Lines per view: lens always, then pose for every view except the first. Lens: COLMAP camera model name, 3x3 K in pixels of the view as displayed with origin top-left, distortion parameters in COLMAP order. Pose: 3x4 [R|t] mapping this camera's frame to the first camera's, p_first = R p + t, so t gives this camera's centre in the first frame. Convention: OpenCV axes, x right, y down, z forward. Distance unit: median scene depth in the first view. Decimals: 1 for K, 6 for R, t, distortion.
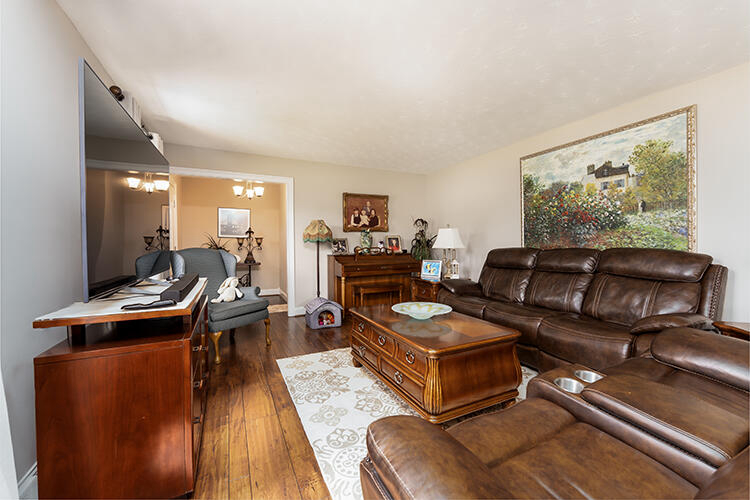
lens RADIAL K [[302.2, 0, 379.5], [0, 302.2, 247.2], [0, 0, 1]] dist [-0.001728, -0.000182]
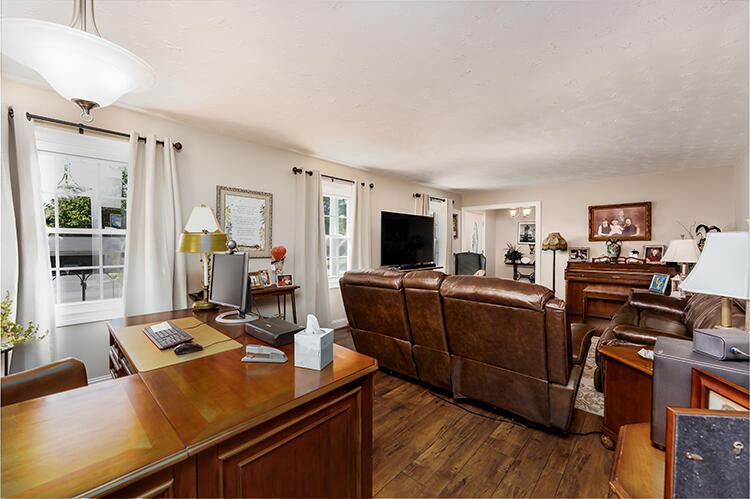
lens RADIAL K [[302.2, 0, 379.5], [0, 302.2, 246.7], [0, 0, 1]] dist [-0.001728, -0.000182]
pose [[0.354525, 0.019254, -0.934848, 0.632791], [-0.020483, 0.999708, 0.012822, -0.029763], [0.934822, 0.014603, 0.354816, -0.106114]]
